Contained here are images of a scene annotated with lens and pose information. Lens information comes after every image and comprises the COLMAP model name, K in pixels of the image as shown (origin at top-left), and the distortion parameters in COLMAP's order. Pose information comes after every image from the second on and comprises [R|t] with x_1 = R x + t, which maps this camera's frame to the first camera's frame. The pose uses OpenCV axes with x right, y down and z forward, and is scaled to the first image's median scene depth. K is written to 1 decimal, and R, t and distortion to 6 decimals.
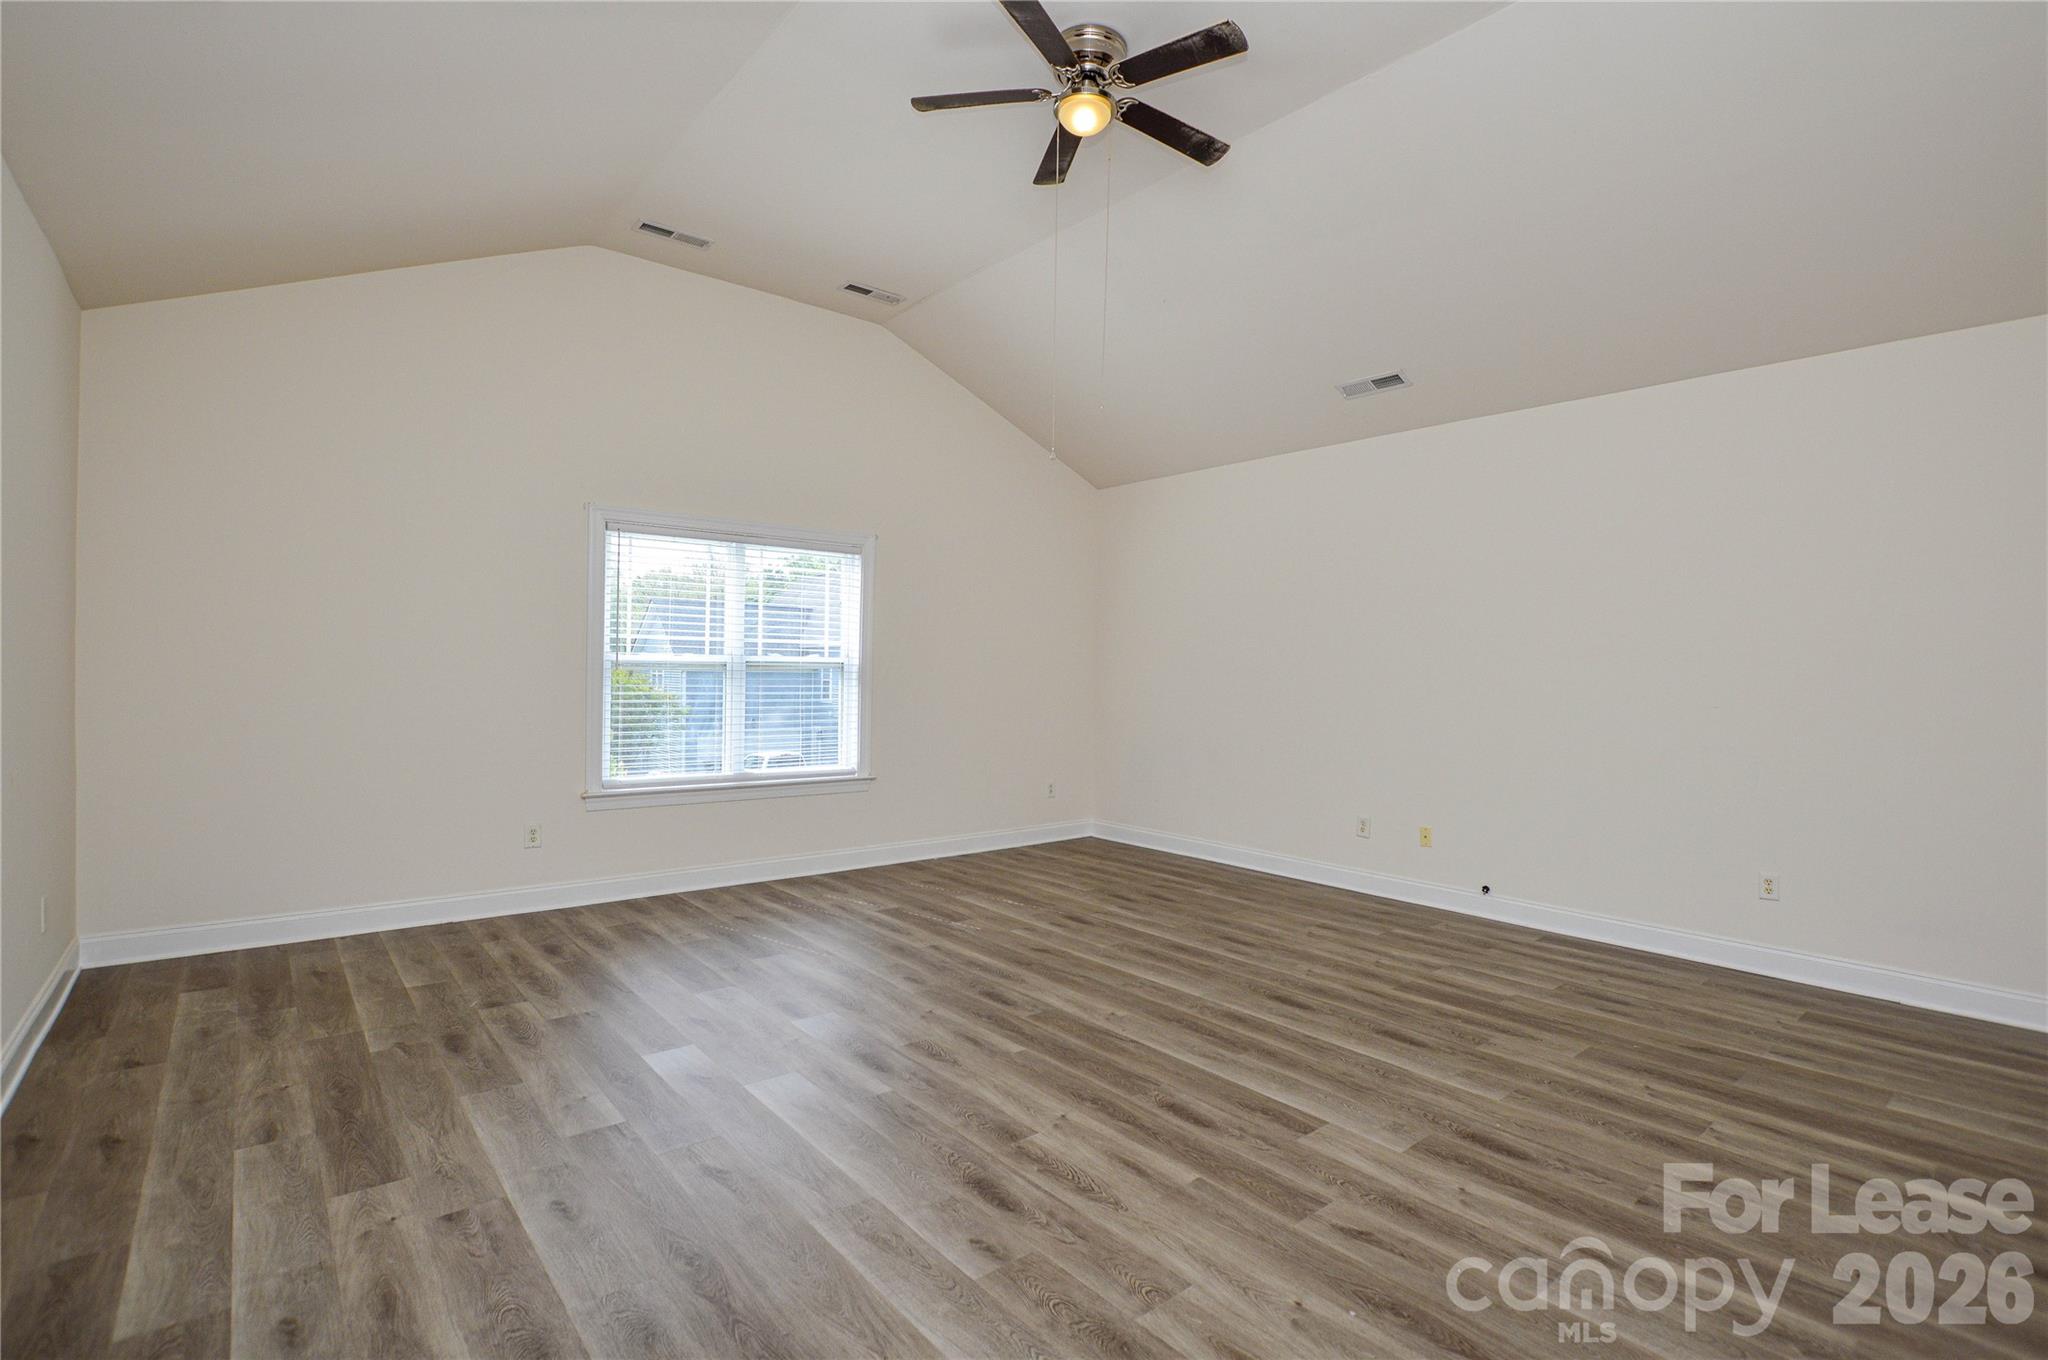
lens RADIAL K [[916.4, 0, 1005.3], [0, 916.4, 680.6], [0, 0, 1]] dist [-0.019810, -0.000490]
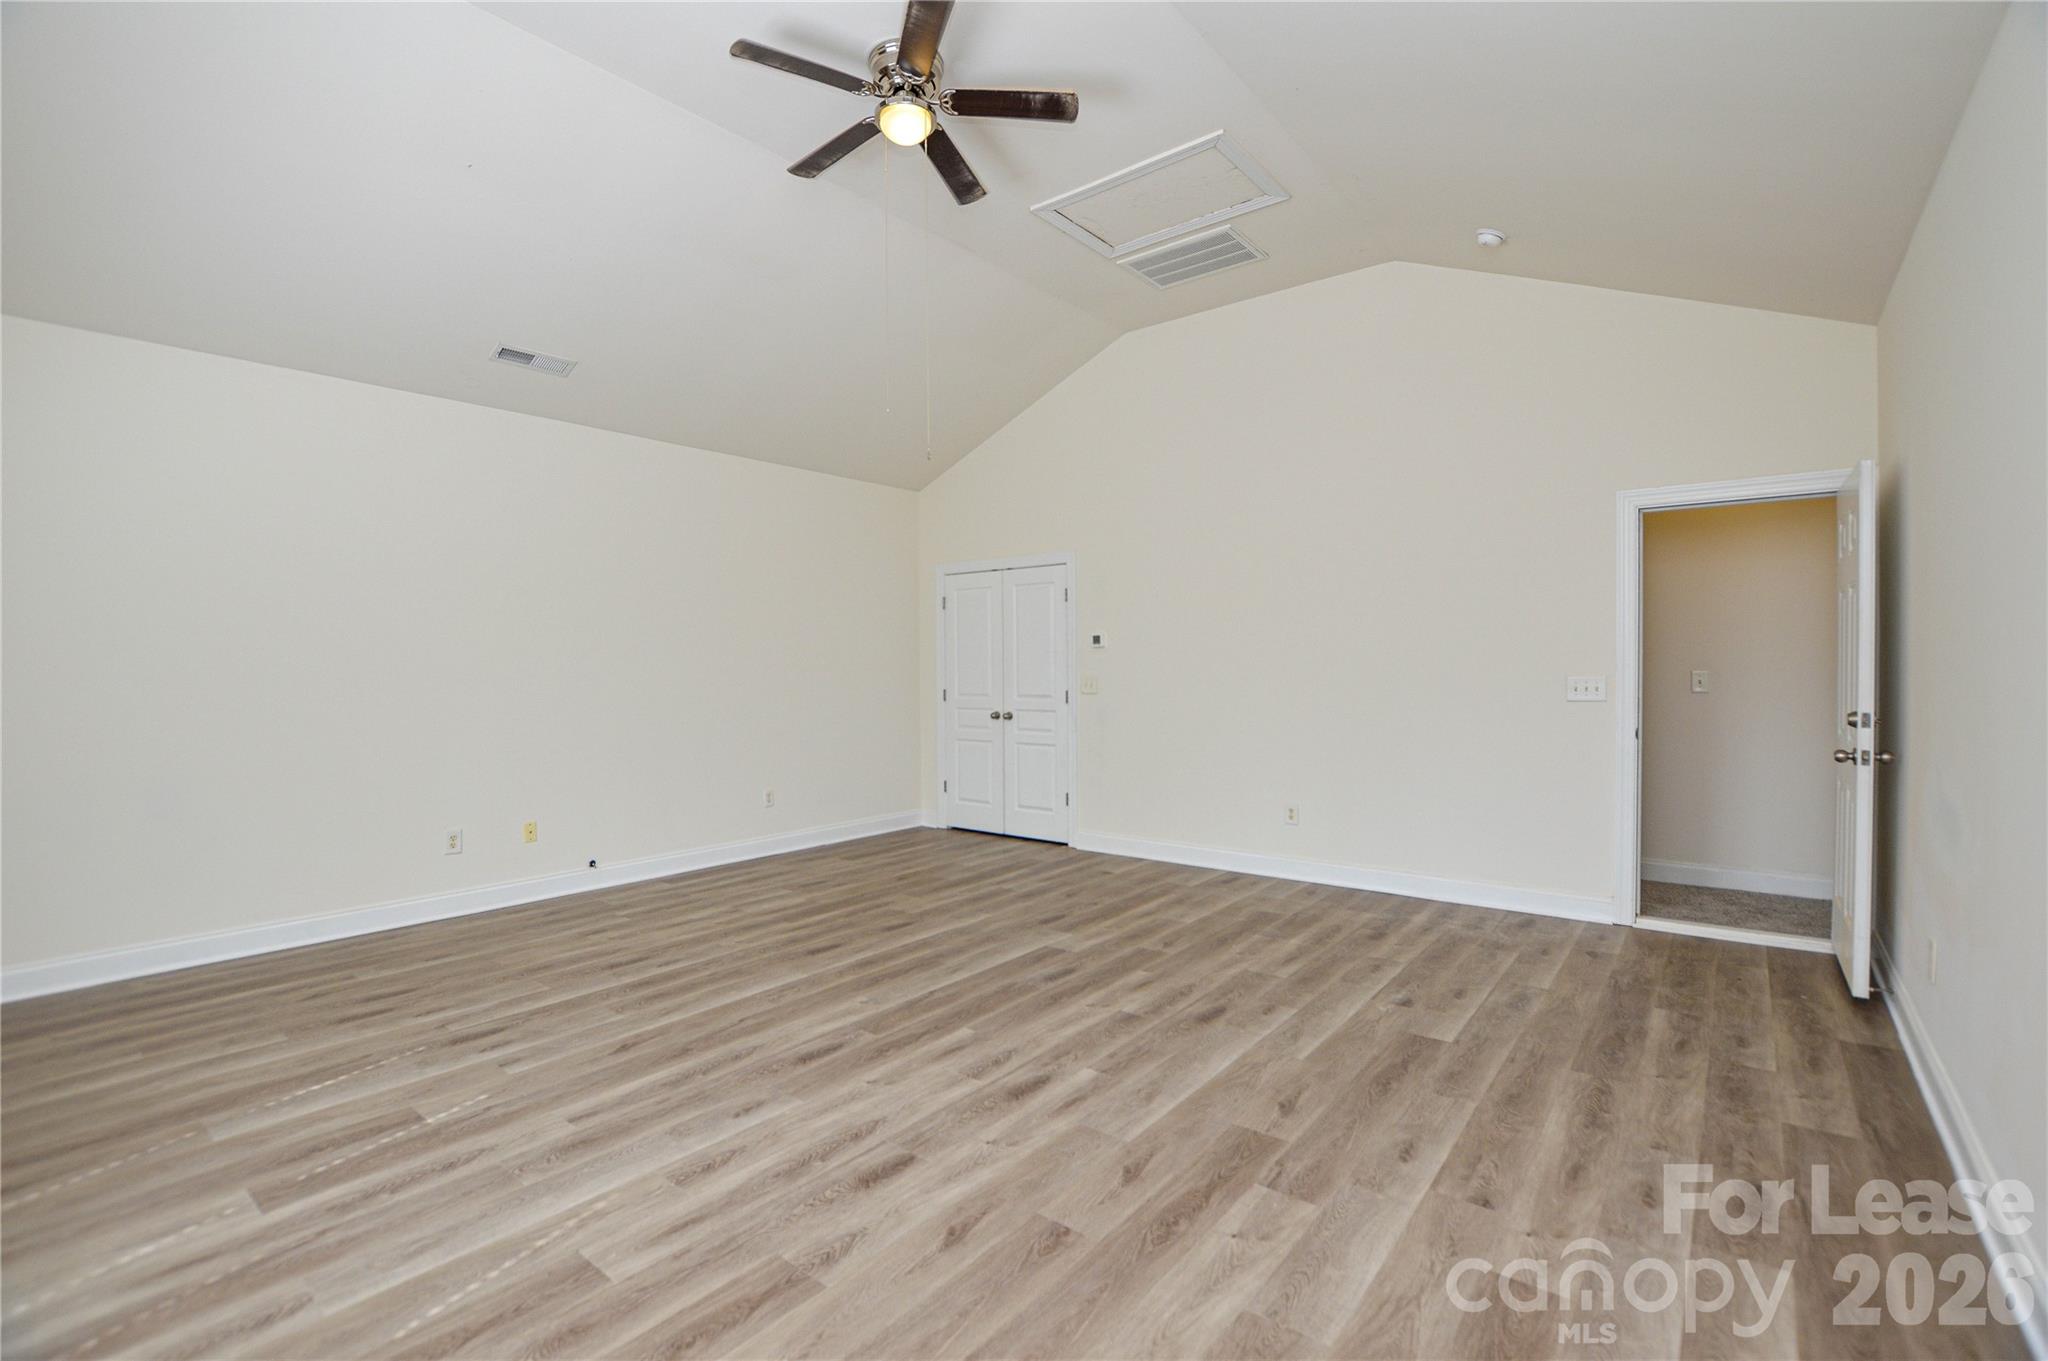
lens RADIAL K [[916.4, 0, 1005.3], [0, 916.4, 681.1], [0, 0, 1]] dist [-0.019810, -0.000490]
pose [[-0.187401, -0.029241, 0.981848, -0.889922], [0.014977, 0.999356, 0.032621, -0.023277], [-0.982169, 0.020818, -0.186842, 1.014484]]
